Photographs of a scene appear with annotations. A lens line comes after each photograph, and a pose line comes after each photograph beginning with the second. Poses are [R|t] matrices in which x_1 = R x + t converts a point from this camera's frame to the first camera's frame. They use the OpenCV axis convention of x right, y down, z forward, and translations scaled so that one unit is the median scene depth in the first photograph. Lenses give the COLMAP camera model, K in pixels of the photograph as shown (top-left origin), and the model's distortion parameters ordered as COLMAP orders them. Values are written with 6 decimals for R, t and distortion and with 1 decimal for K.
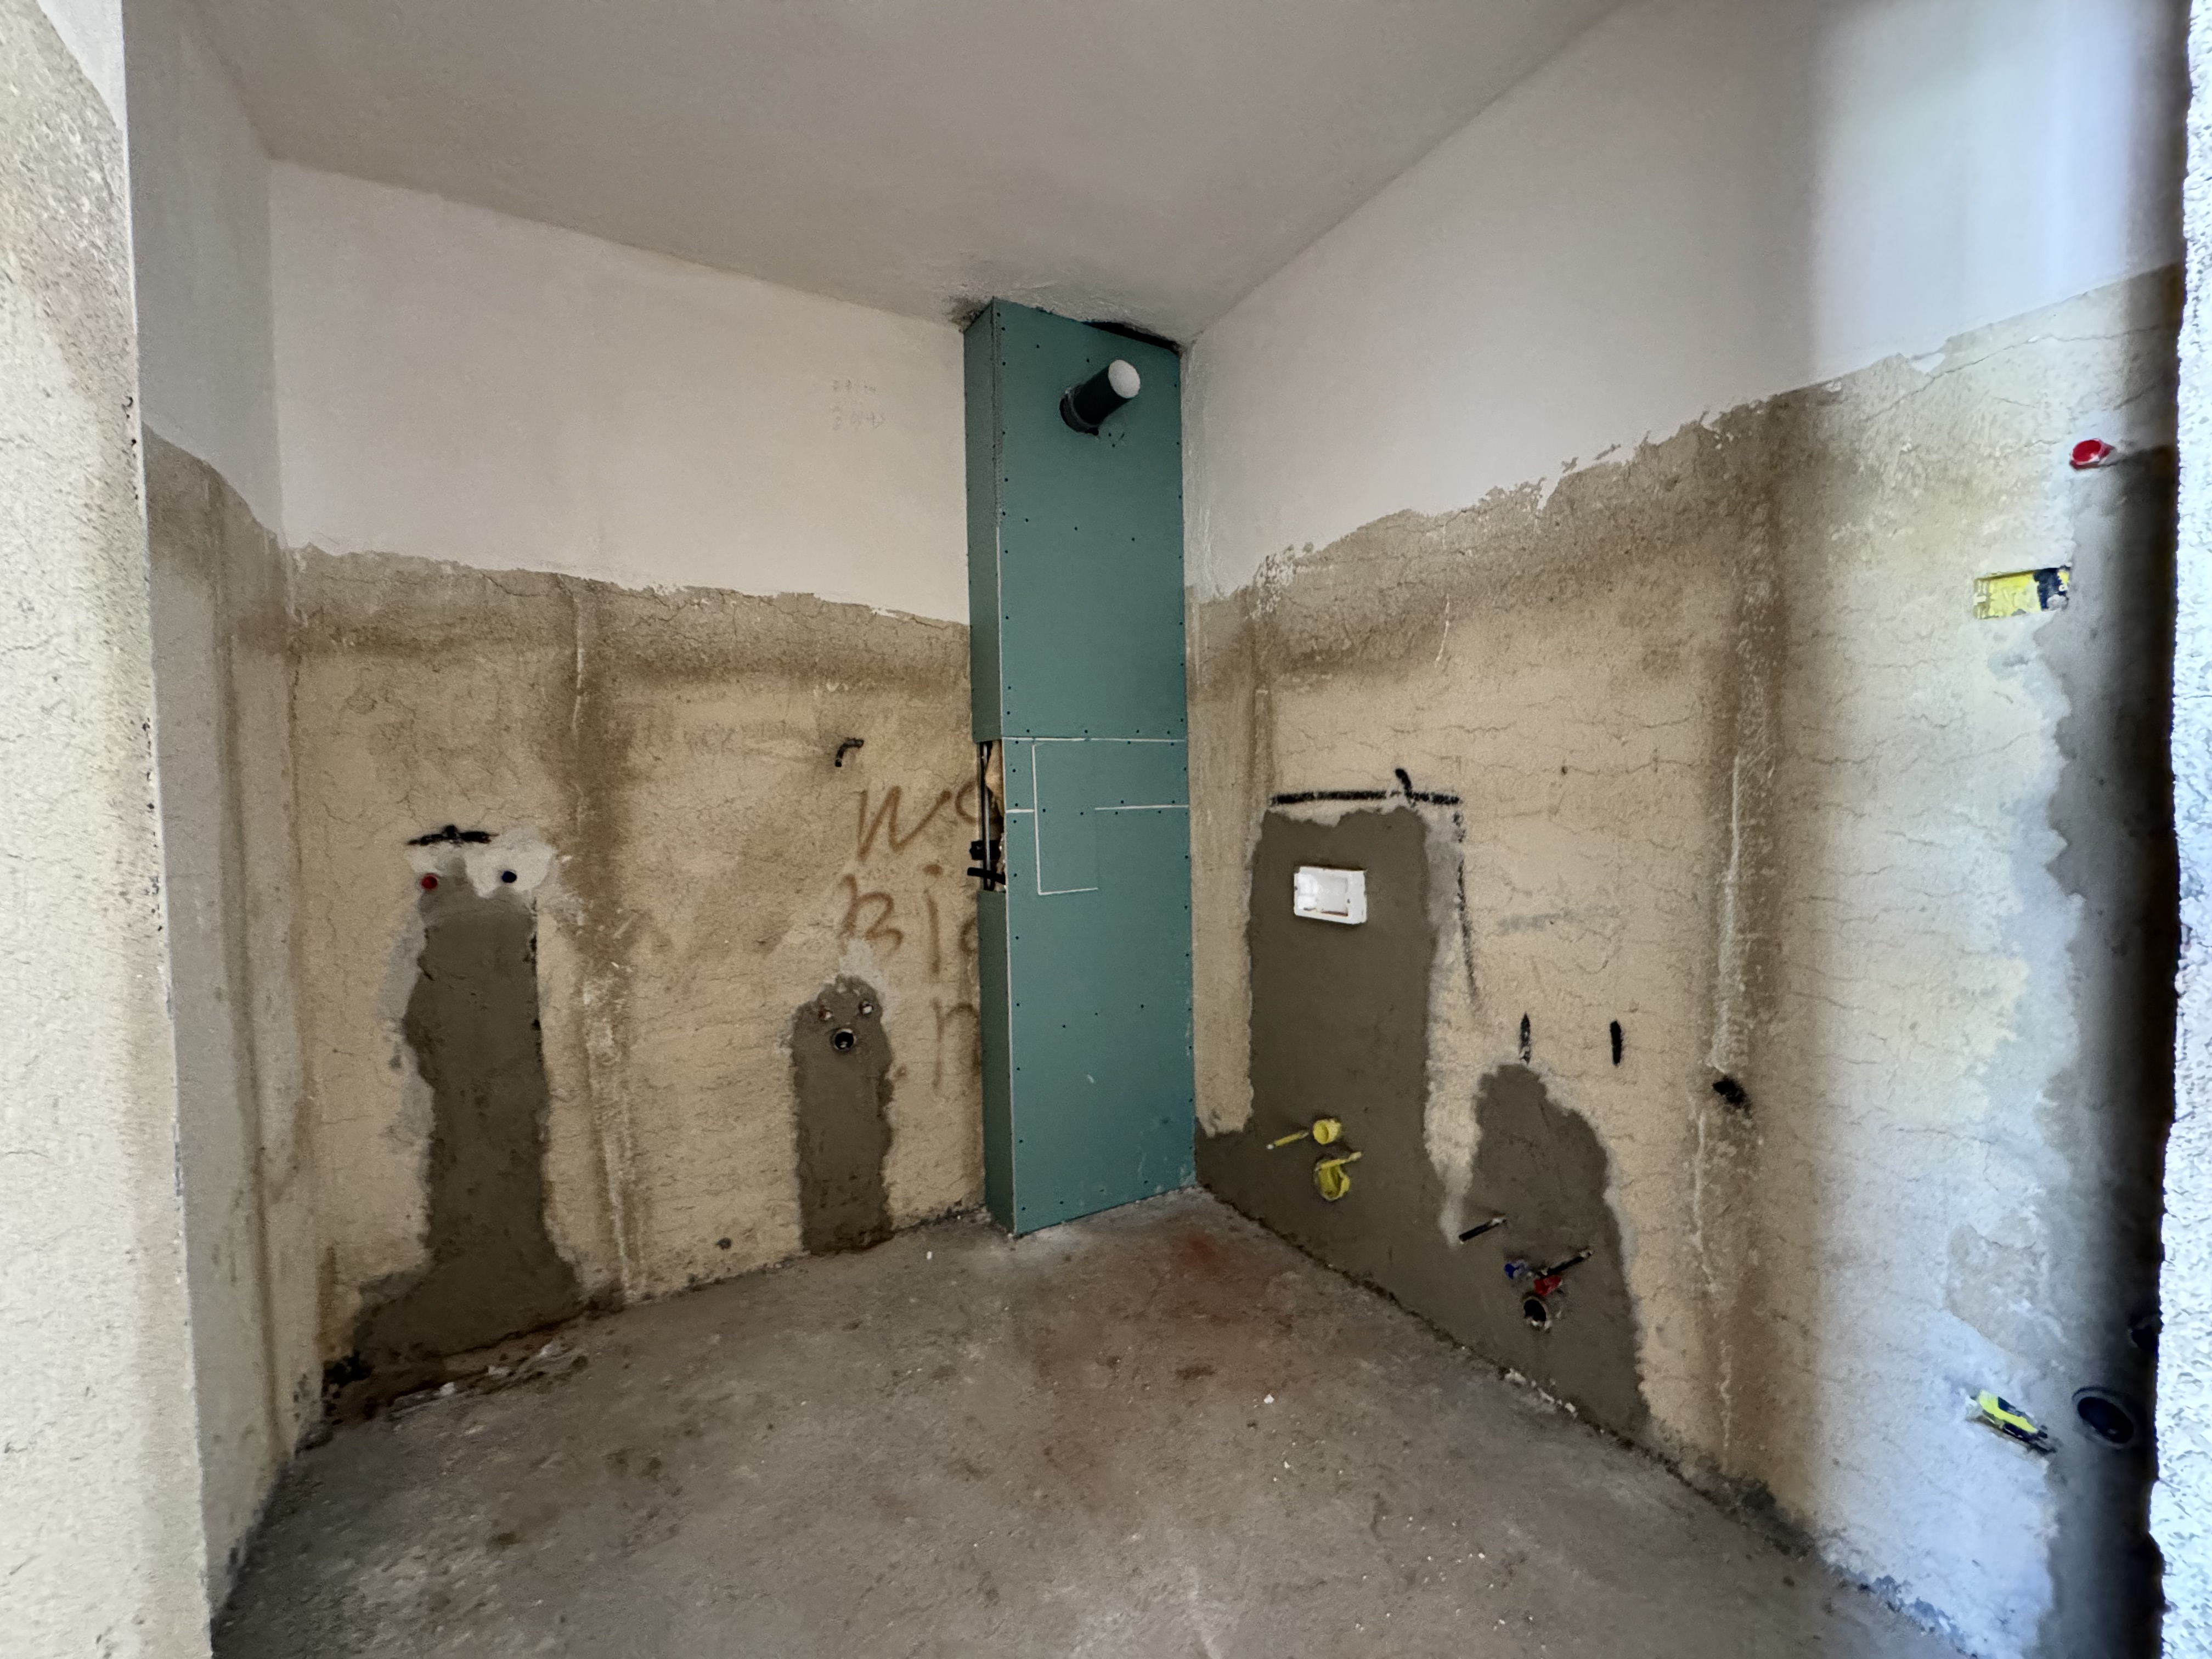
lens RADIAL K [[885.0, 0, 1111.6], [0, 885.0, 828.0], [0, 0, 1]] dist [-0.000495, -0.000309]
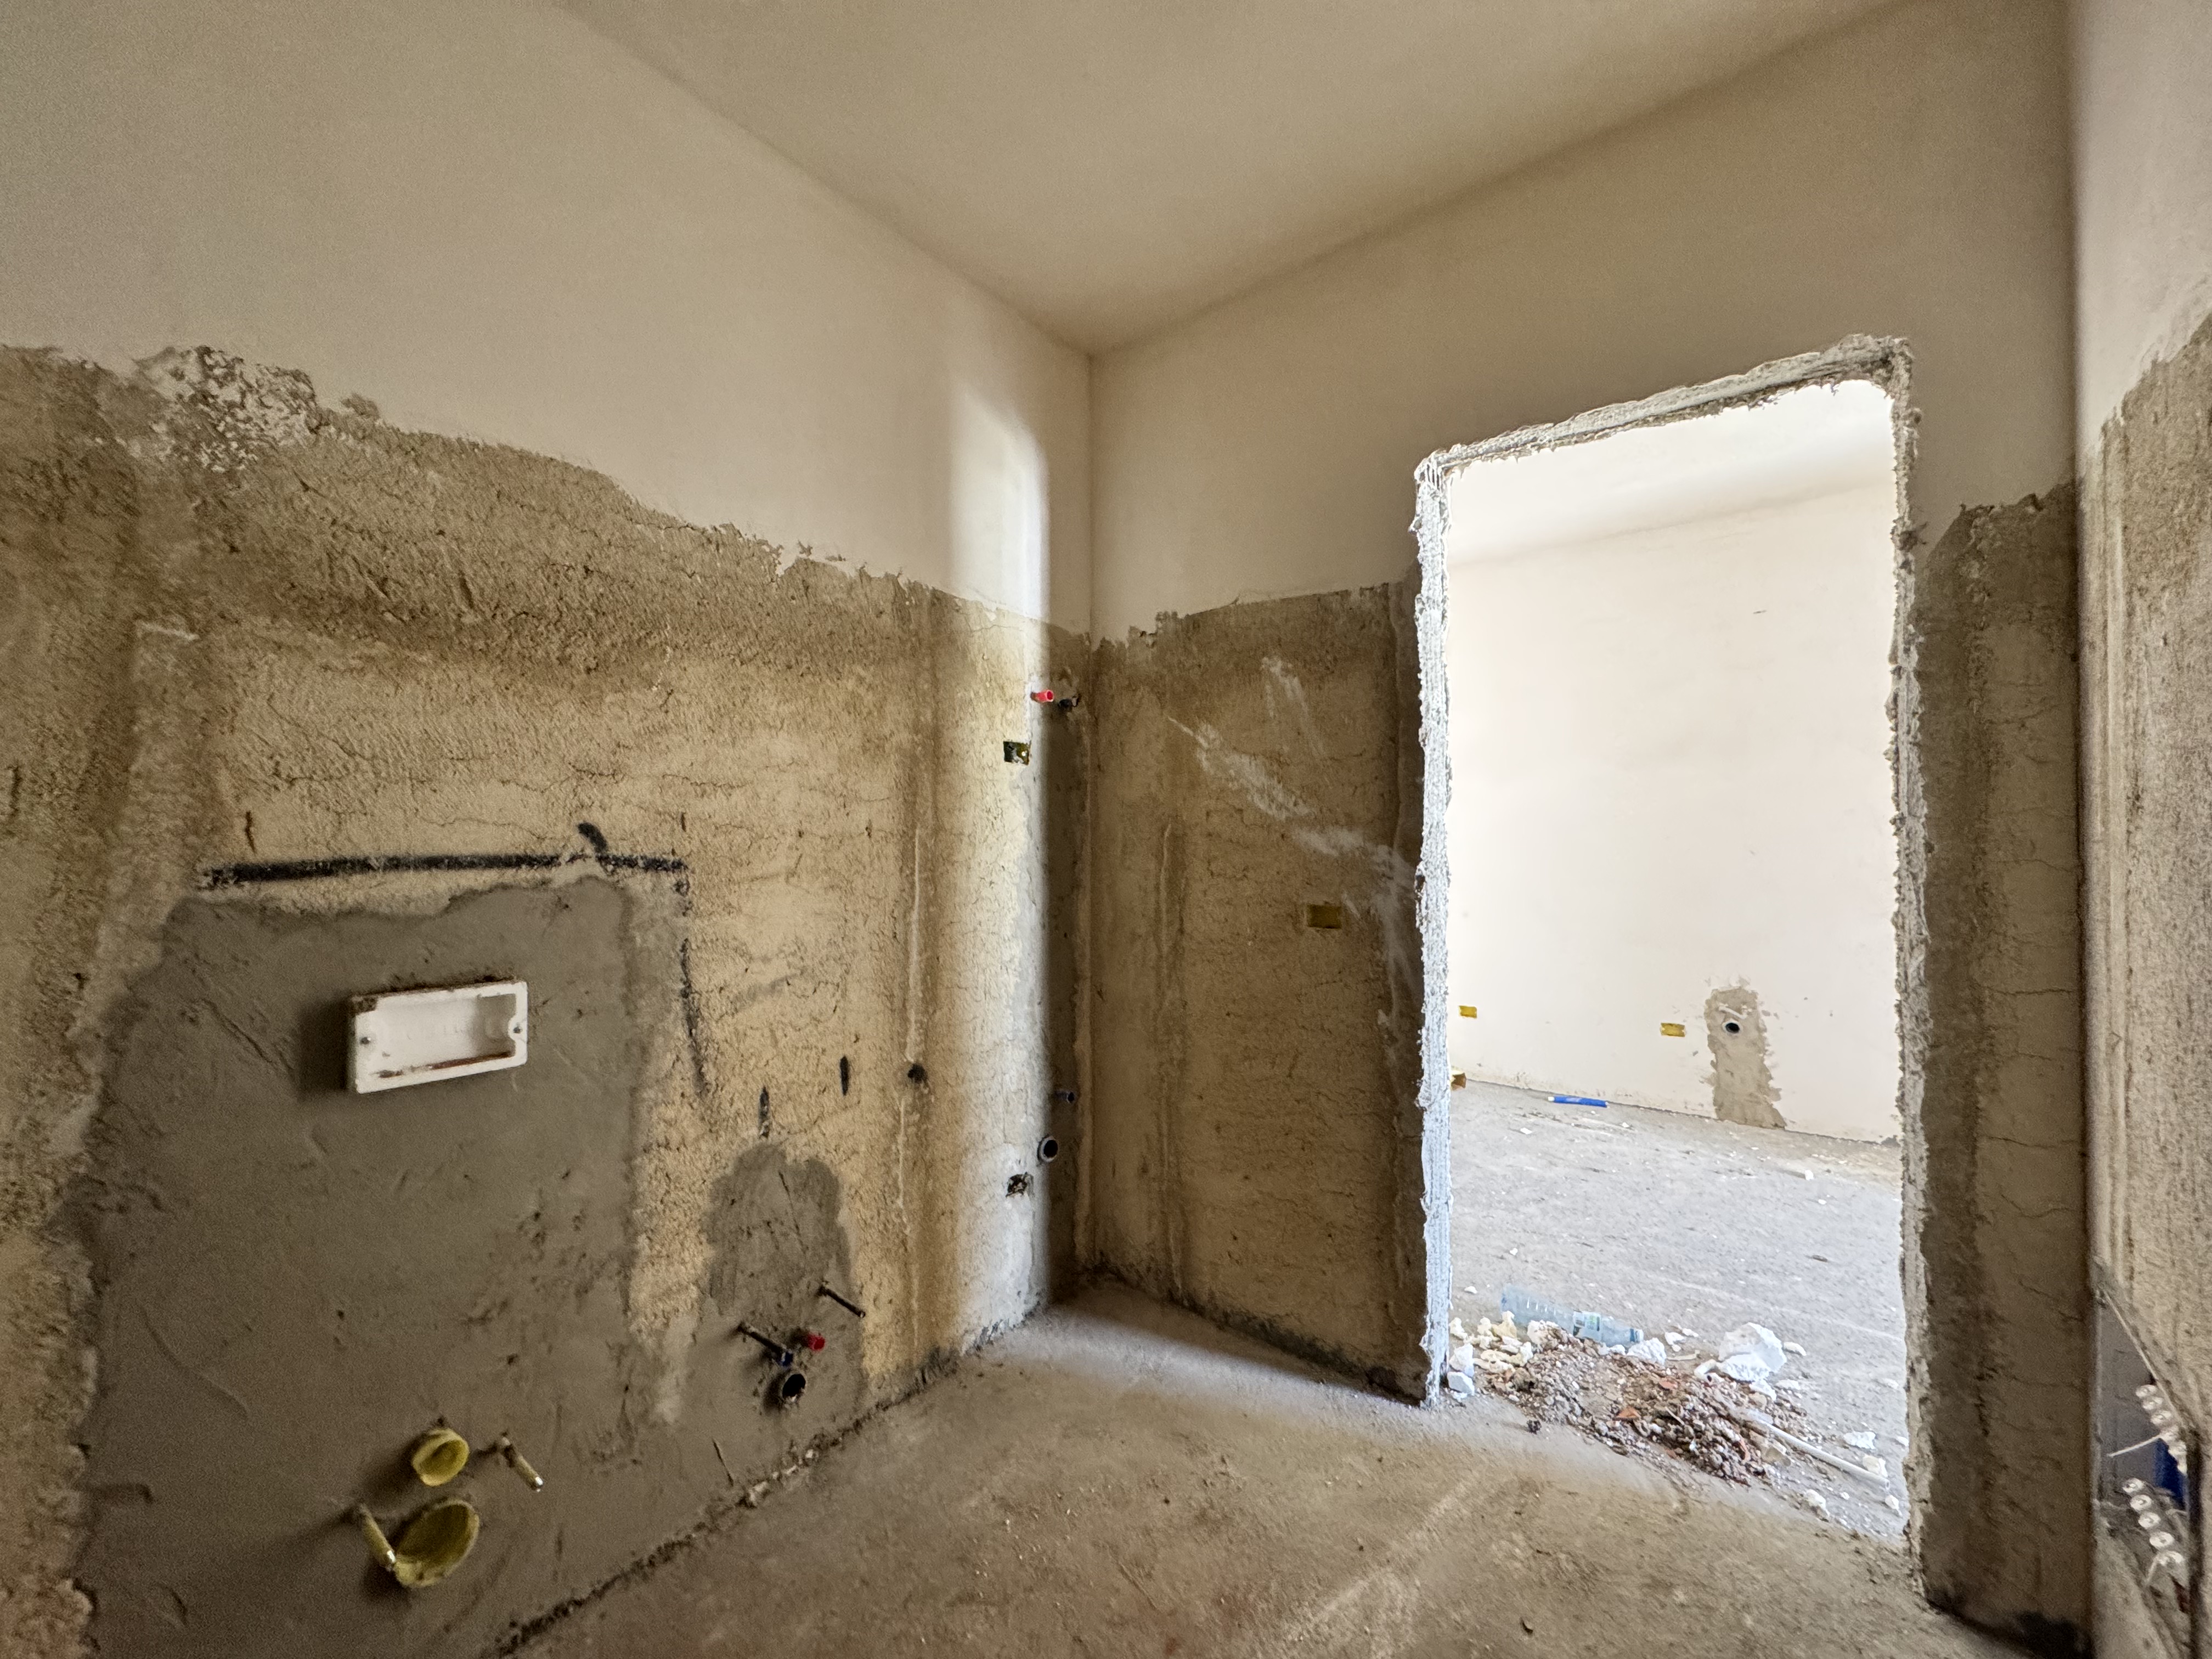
lens RADIAL K [[885.0, 0, 1104.2], [0, 885.0, 828.6], [0, 0, 1]] dist [-0.000495, -0.000309]
pose [[-0.369358, 0.028292, 0.928856, -0.565061], [0.044097, 0.998944, -0.012891, -0.040392], [-0.928240, 0.036199, -0.370215, 1.008320]]
